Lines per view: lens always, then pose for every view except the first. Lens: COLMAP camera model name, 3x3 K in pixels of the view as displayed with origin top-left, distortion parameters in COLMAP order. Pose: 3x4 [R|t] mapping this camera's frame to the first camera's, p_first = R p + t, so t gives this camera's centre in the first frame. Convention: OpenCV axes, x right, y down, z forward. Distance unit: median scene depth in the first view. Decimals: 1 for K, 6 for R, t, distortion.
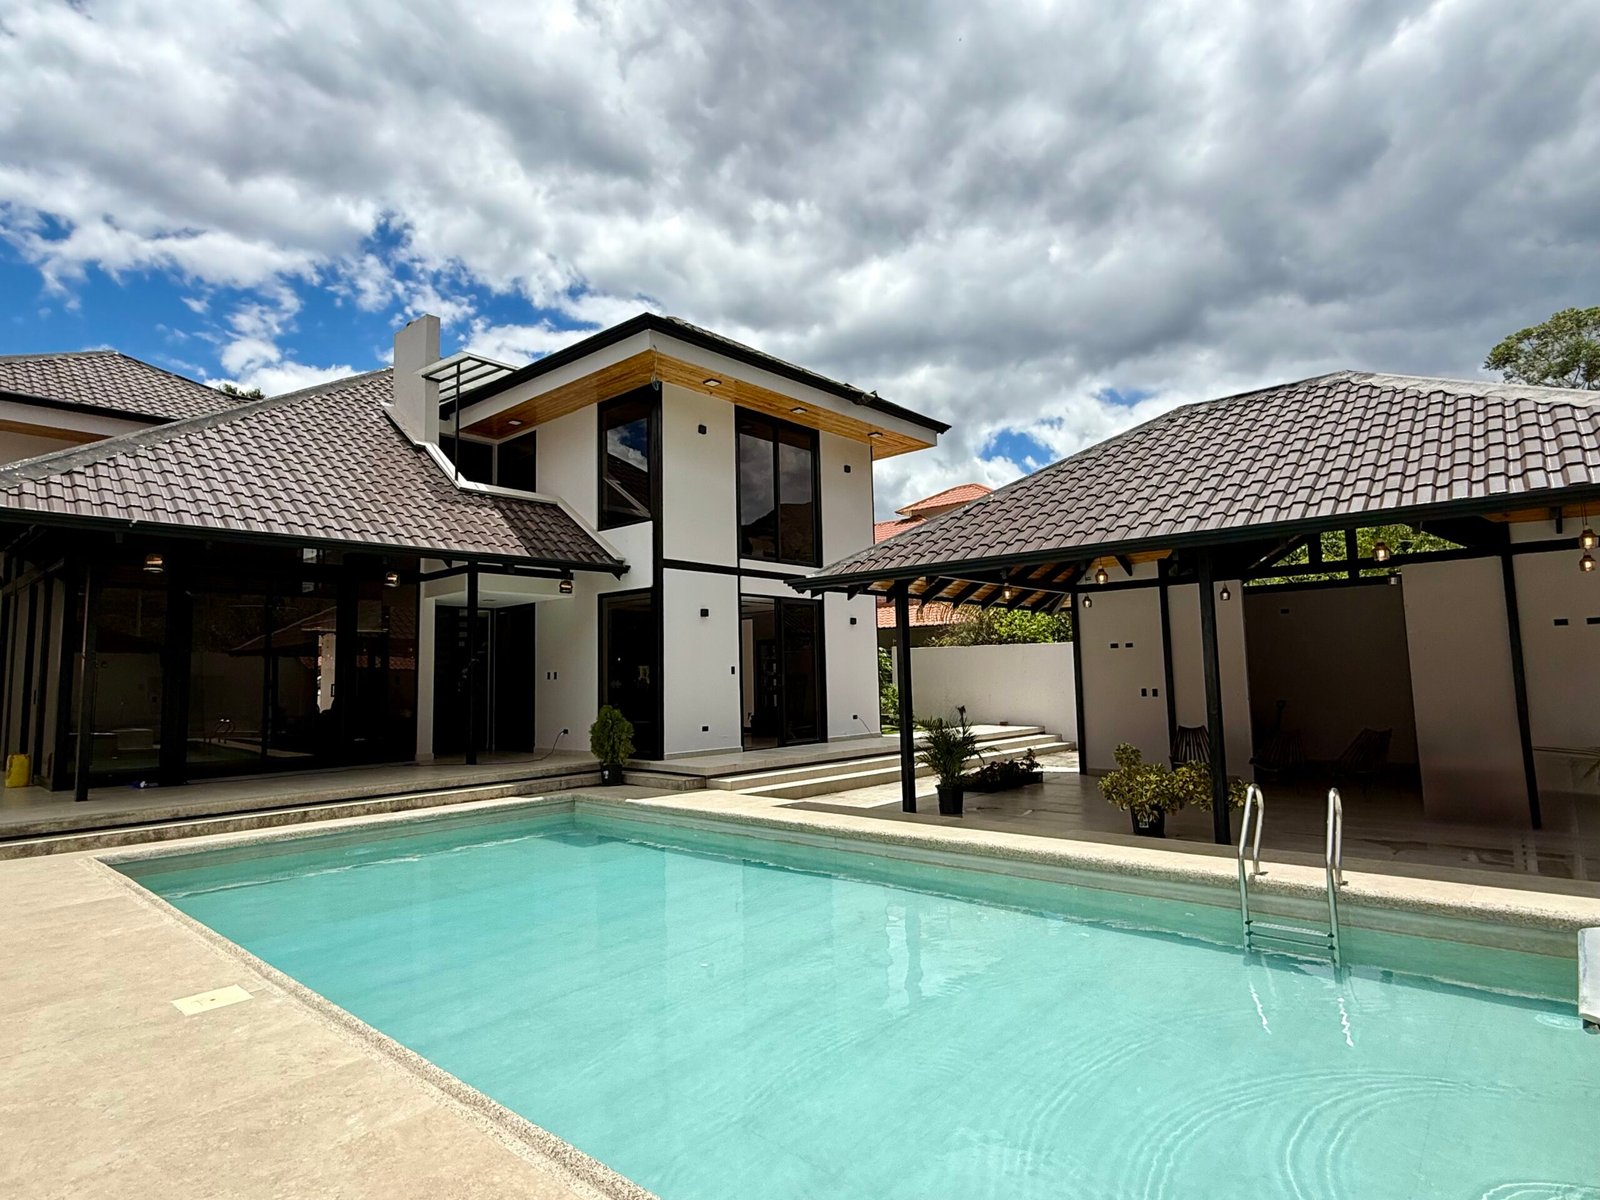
lens RADIAL K [[861.5, 0, 800.0], [0, 861.5, 600.0], [0, 0, 1]] dist [0.003199, 0.000791]
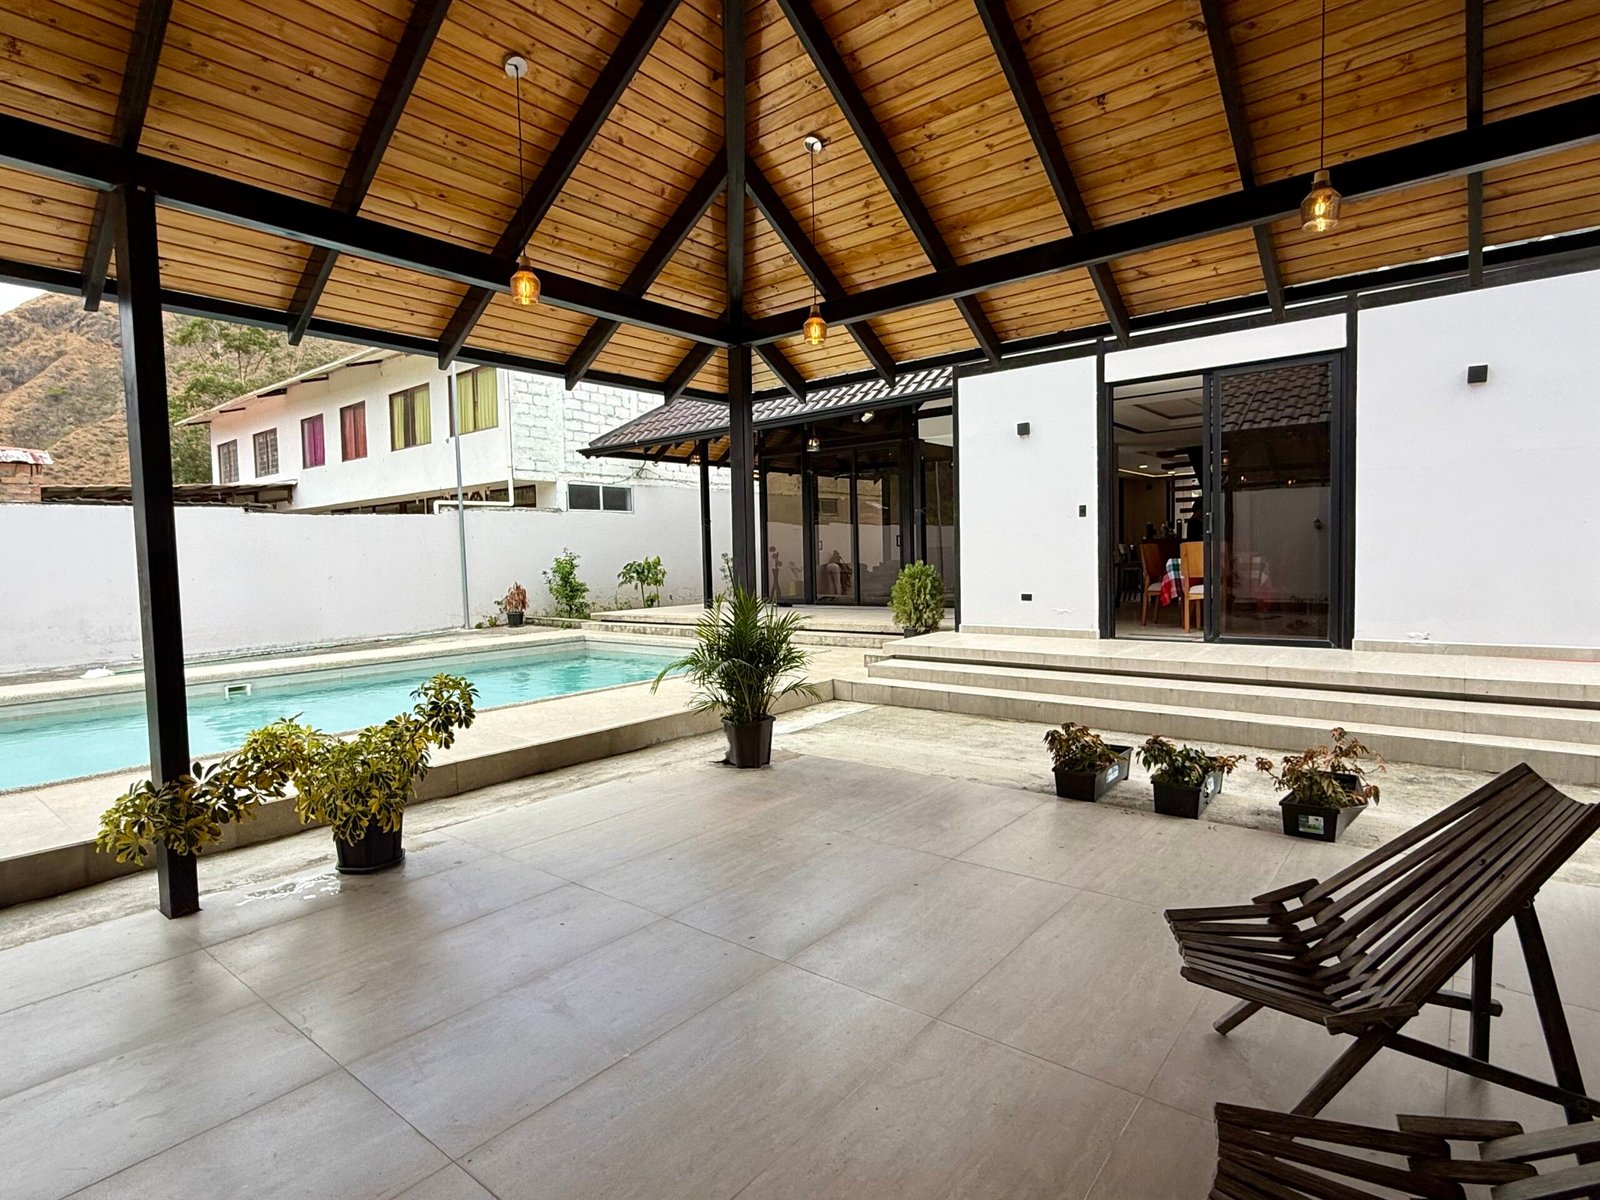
lens RADIAL K [[783.7, 0, 837.4], [0, 783.7, 592.0], [0, 0, 1]] dist [0.001056, 0.000138]
pose [[0.084267, 0.070635, -0.993937, 0.500693], [0.118989, 0.989634, 0.080417, 0.079635], [0.989313, -0.125044, 0.074989, 0.823038]]
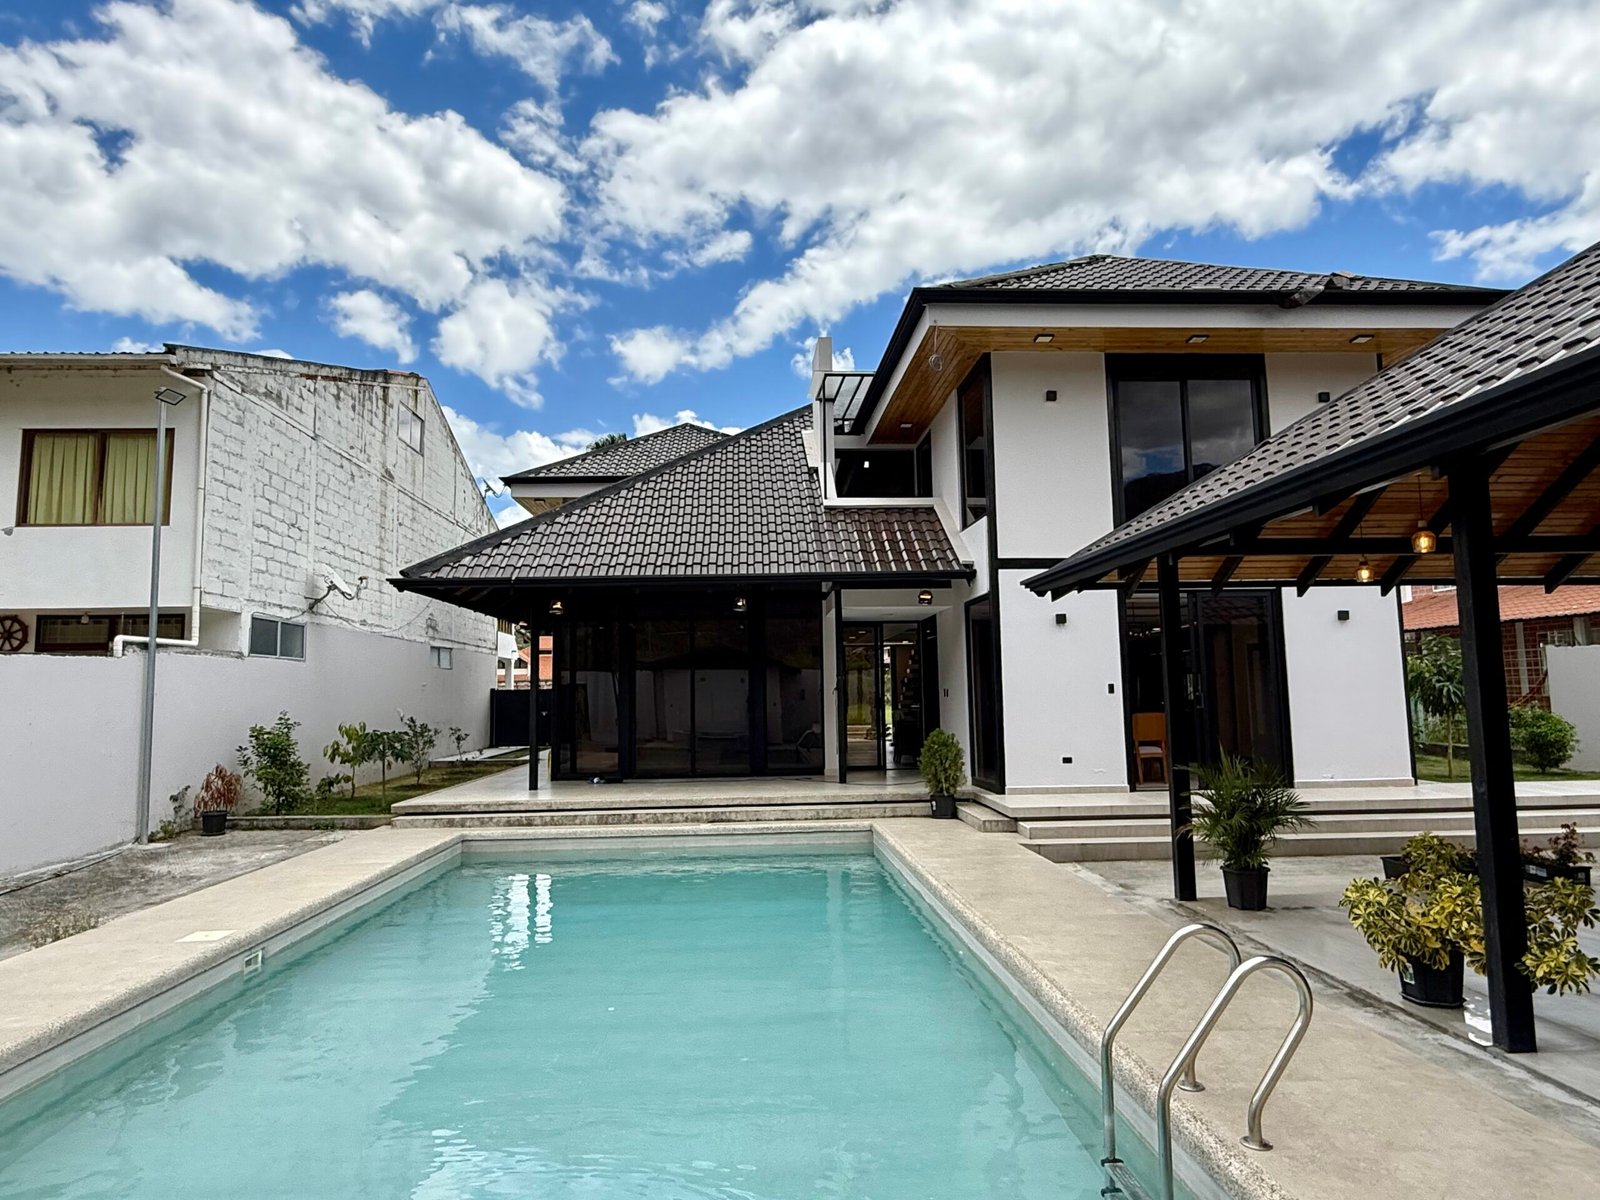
lens RADIAL K [[861.5, 0, 800.0], [0, 861.5, 600.0], [0, 0, 1]] dist [0.003199, 0.000791]
pose [[0.705227, -0.066009, -0.705902, 0.302510], [0.065867, 0.997450, -0.027468, 0.004027], [0.705915, -0.027124, 0.707777, 0.254483]]
